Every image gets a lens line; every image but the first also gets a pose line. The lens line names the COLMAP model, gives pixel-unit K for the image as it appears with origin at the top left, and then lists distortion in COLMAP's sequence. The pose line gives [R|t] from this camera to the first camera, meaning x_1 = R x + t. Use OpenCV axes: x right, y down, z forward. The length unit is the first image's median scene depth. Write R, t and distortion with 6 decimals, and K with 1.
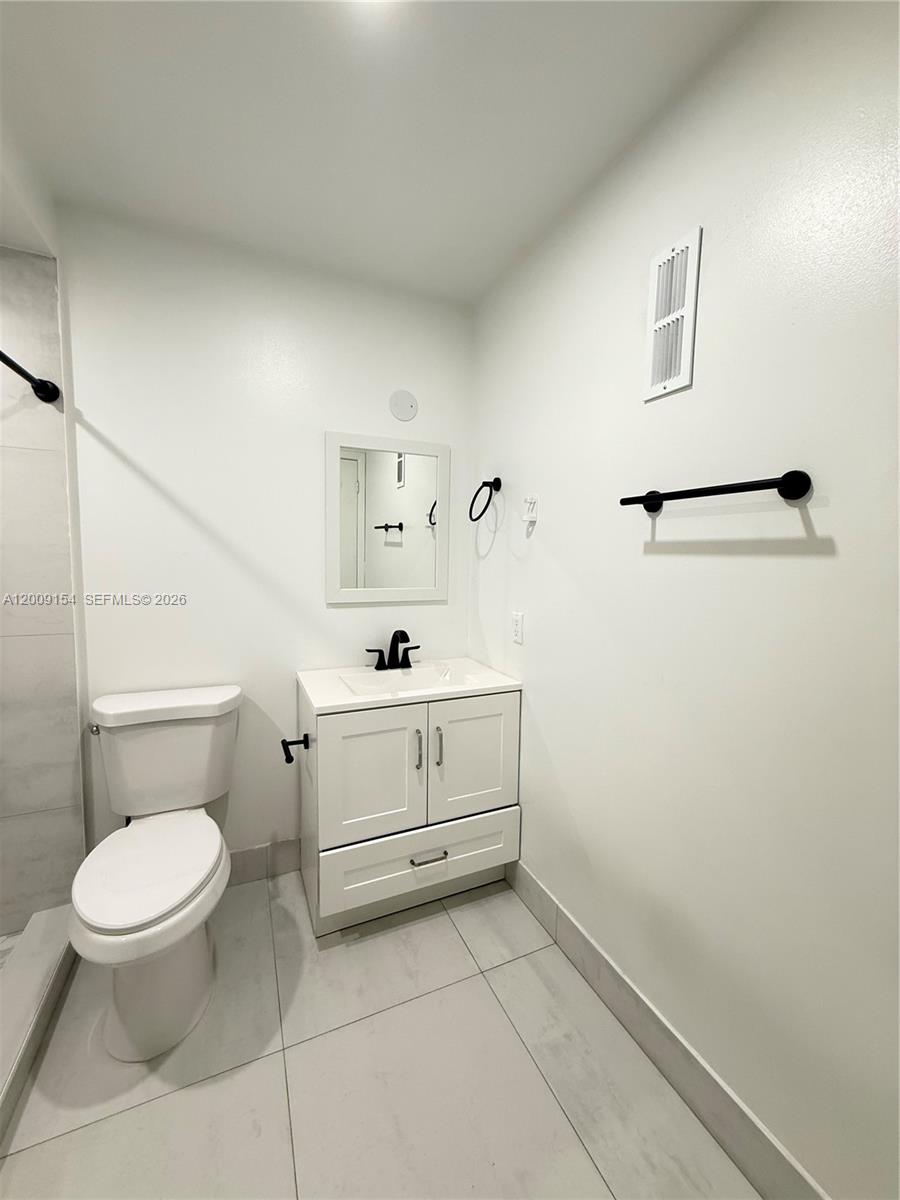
lens RADIAL K [[478.9, 0, 451.2], [0, 478.9, 593.8], [0, 0, 1]] dist [-0.000625, 0.000126]
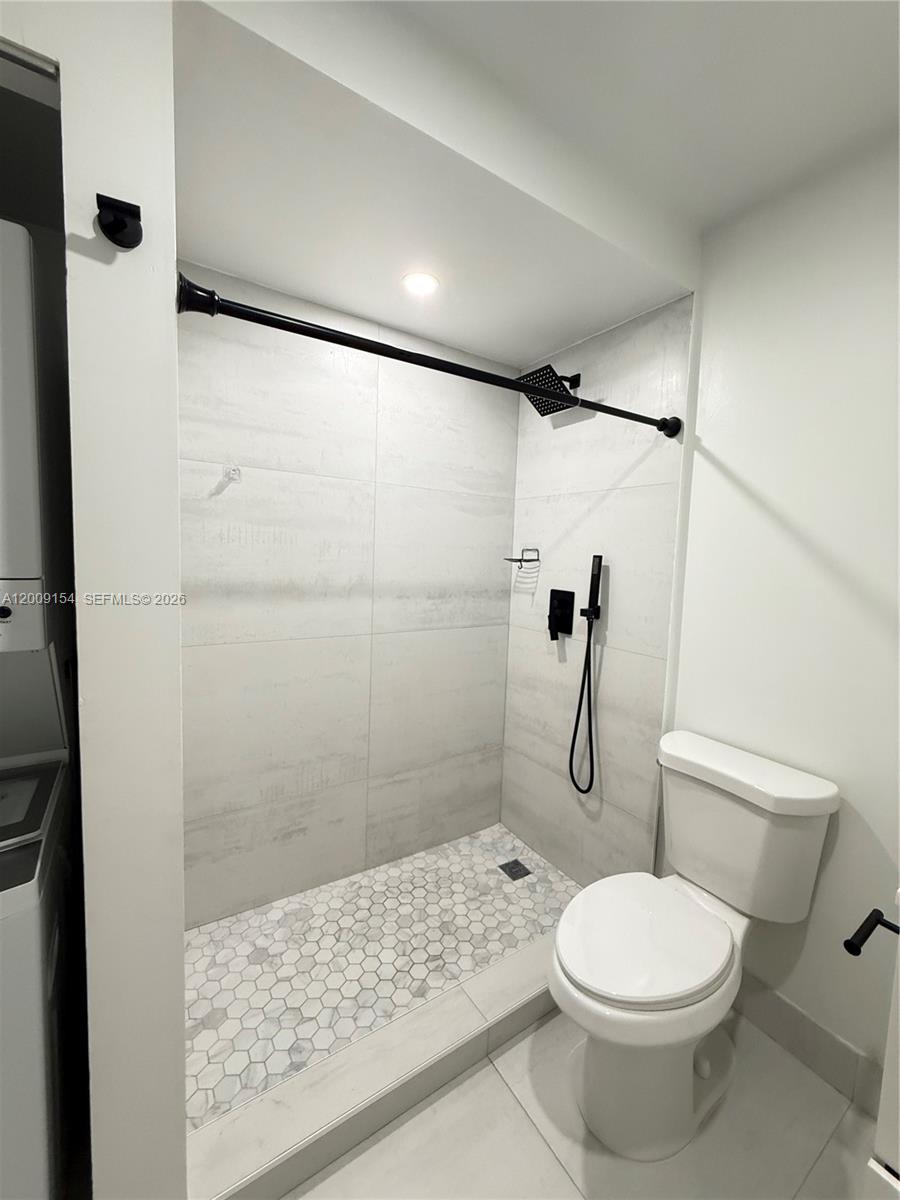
lens RADIAL K [[478.9, 0, 451.2], [0, 478.9, 593.8], [0, 0, 1]] dist [-0.000625, 0.000126]
pose [[0.165818, 0.071802, -0.983539, 0.126230], [-0.117869, 0.991639, 0.052521, -0.056392], [0.979087, 0.107220, 0.172895, 0.367547]]
